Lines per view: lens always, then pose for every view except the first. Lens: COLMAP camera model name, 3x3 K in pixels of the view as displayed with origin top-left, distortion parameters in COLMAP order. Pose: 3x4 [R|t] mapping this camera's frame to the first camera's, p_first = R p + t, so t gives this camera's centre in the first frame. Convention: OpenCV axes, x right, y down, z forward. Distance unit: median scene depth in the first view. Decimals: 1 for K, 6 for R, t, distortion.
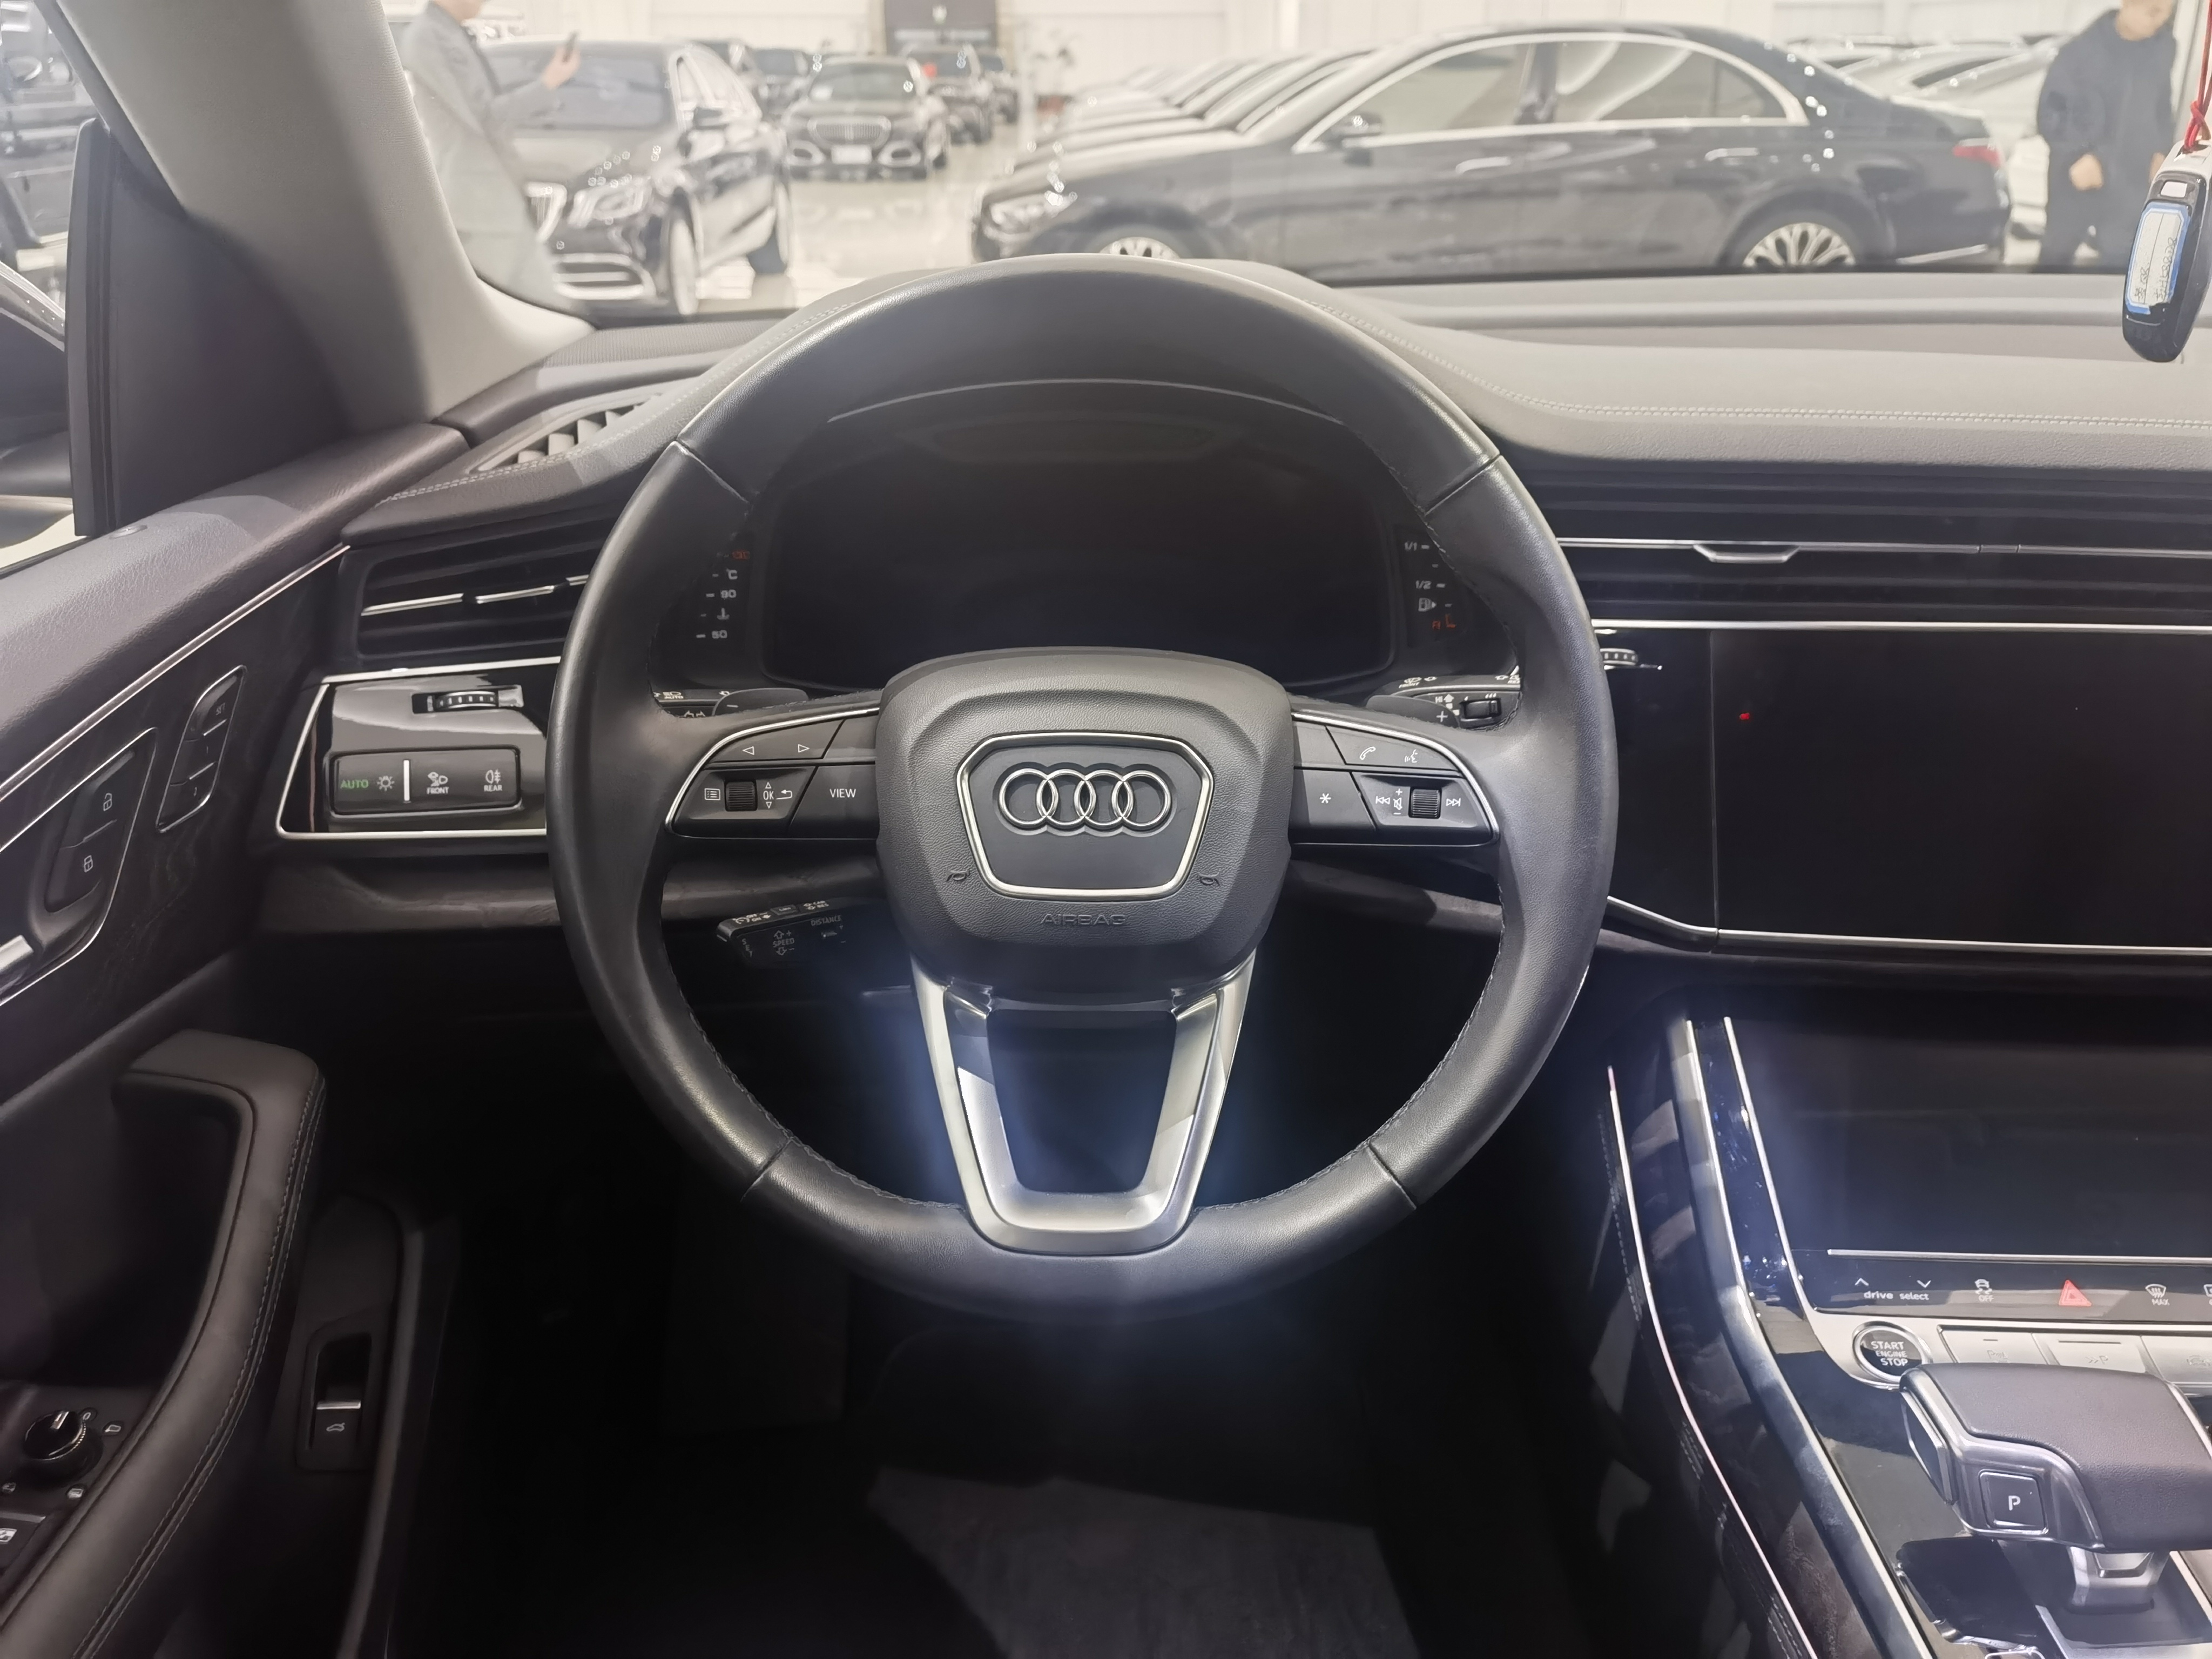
lens RADIAL K [[1745.0, 0, 1106.0], [0, 1745.0, 829.5], [0, 0, 1]] dist [0.086609, -0.093560]
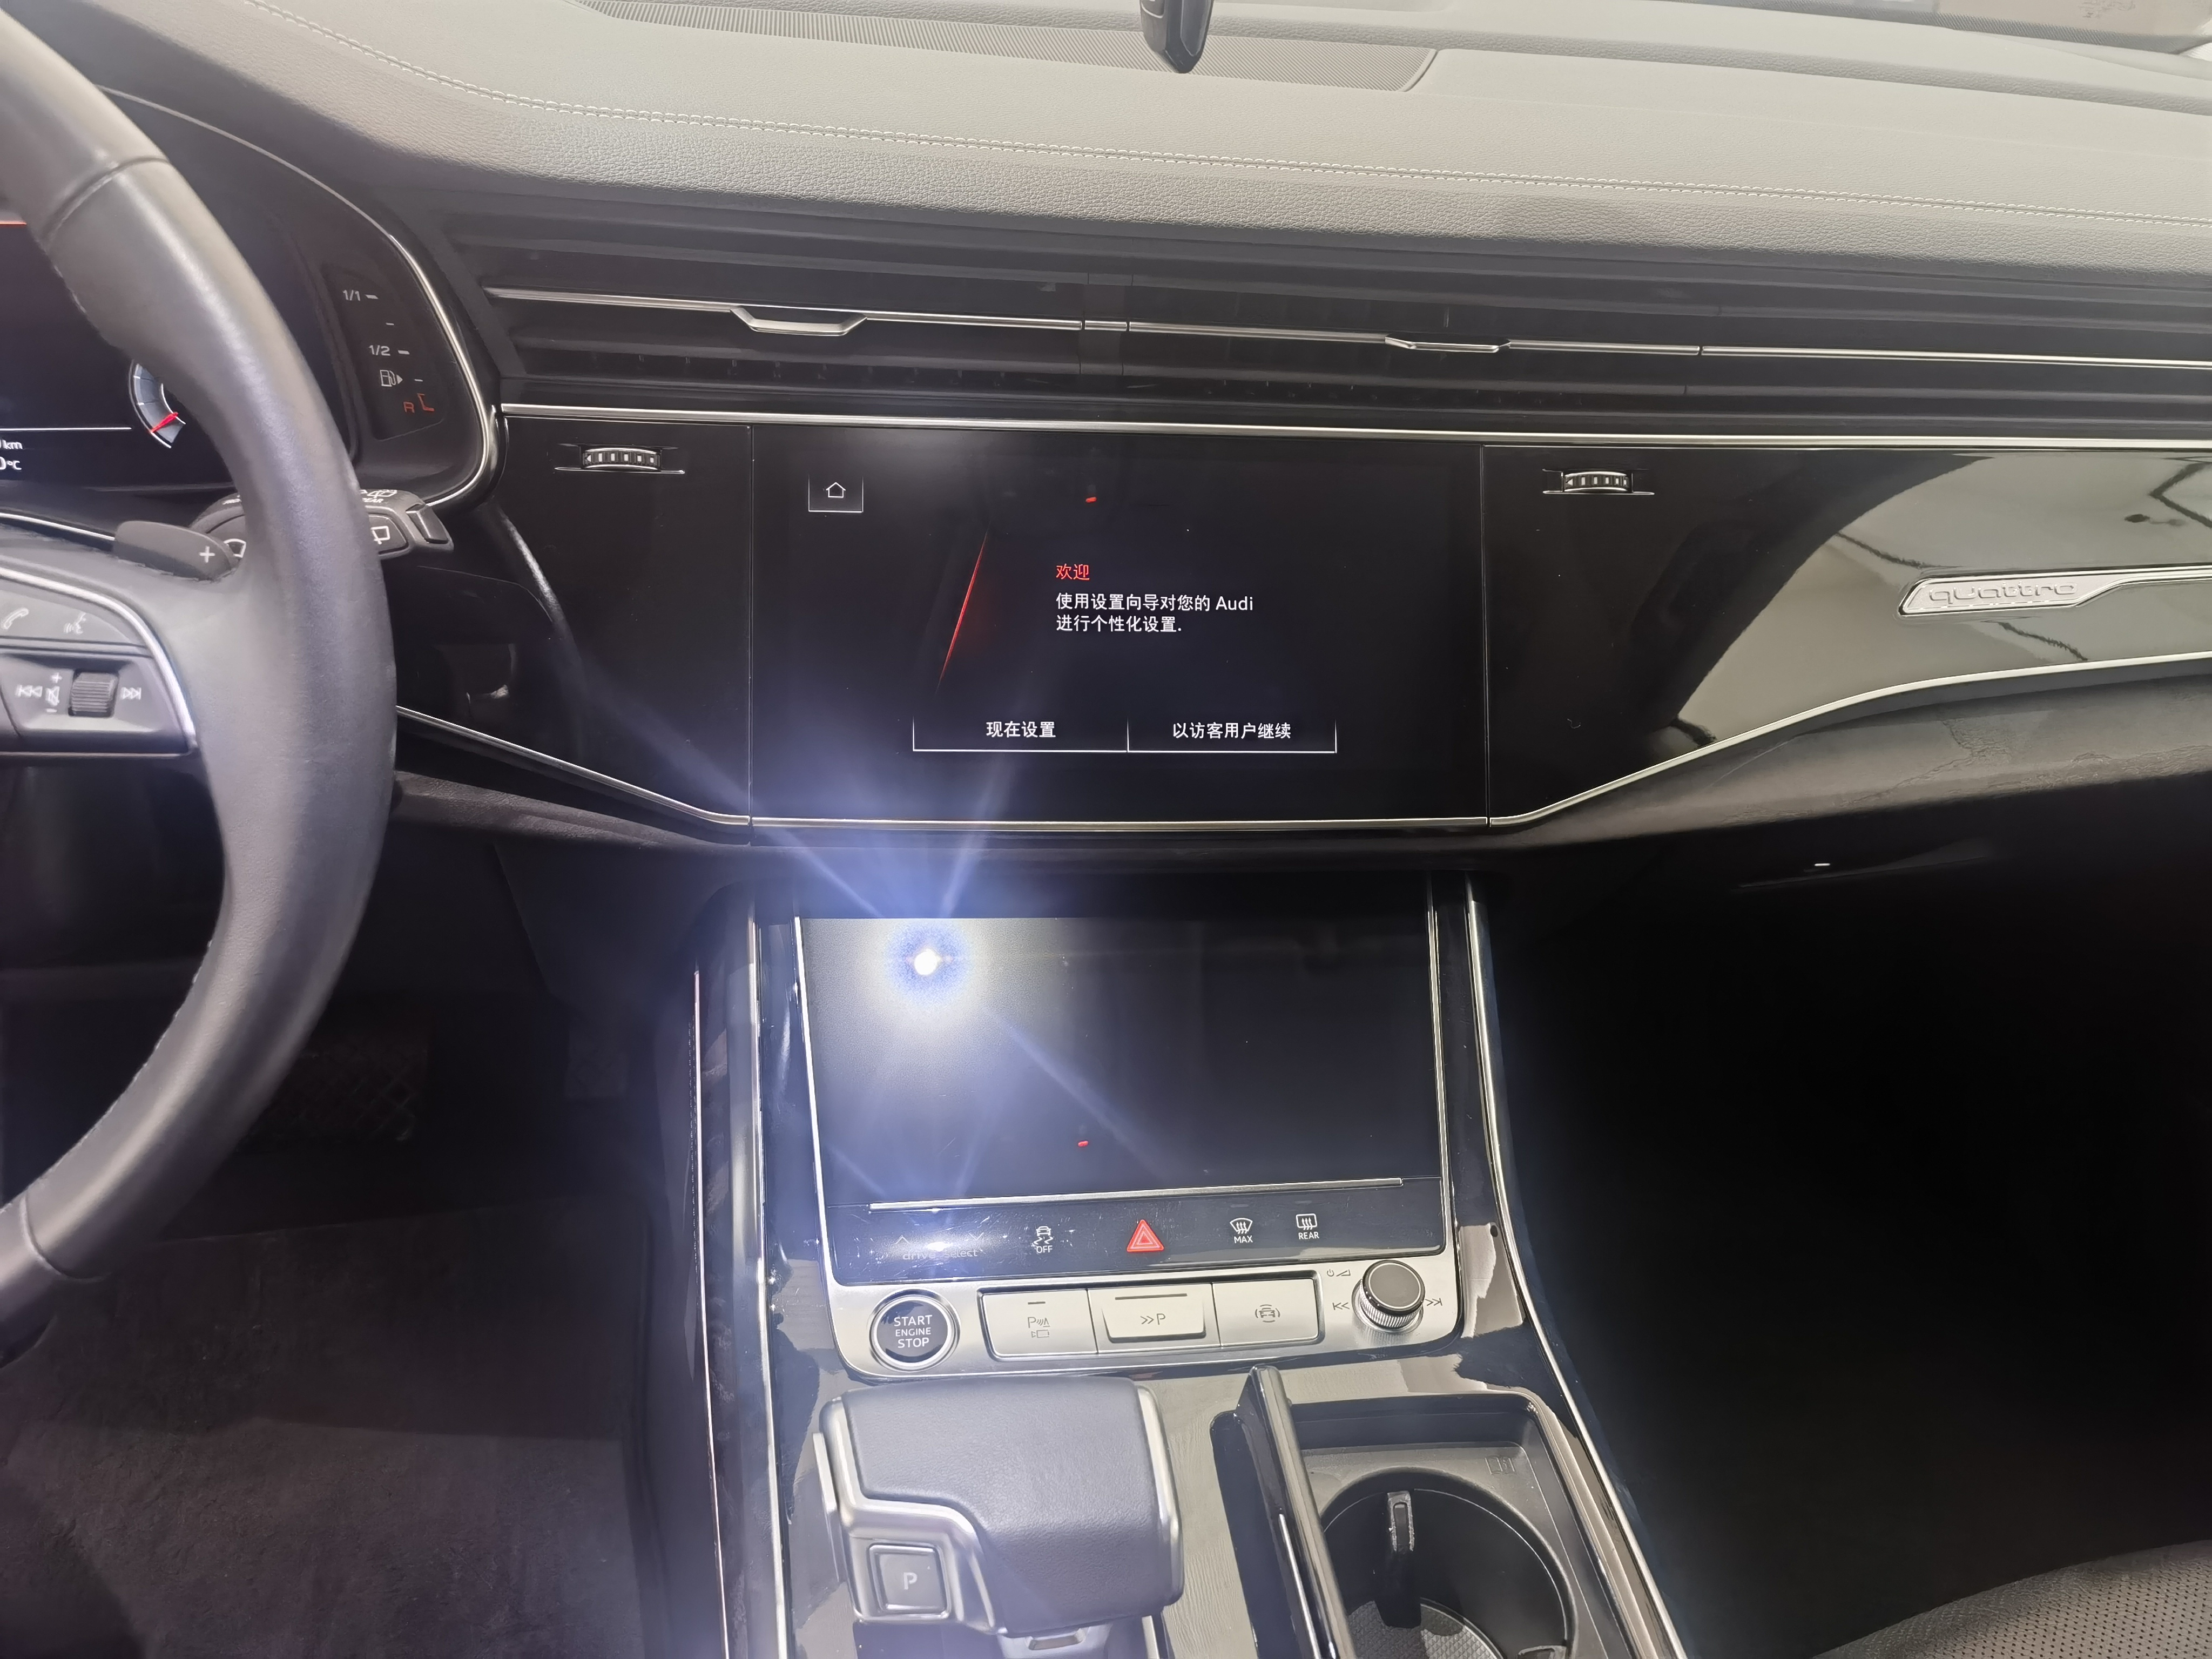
lens RADIAL K [[1745.0, 0, 1106.0], [0, 1745.0, 829.5], [0, 0, 1]] dist [0.086609, -0.093560]
pose [[0.976965, -0.038956, 0.209812, 0.414362], [0.009511, 0.990168, 0.139558, -0.054974], [-0.213186, -0.134348, 0.967731, 0.251485]]
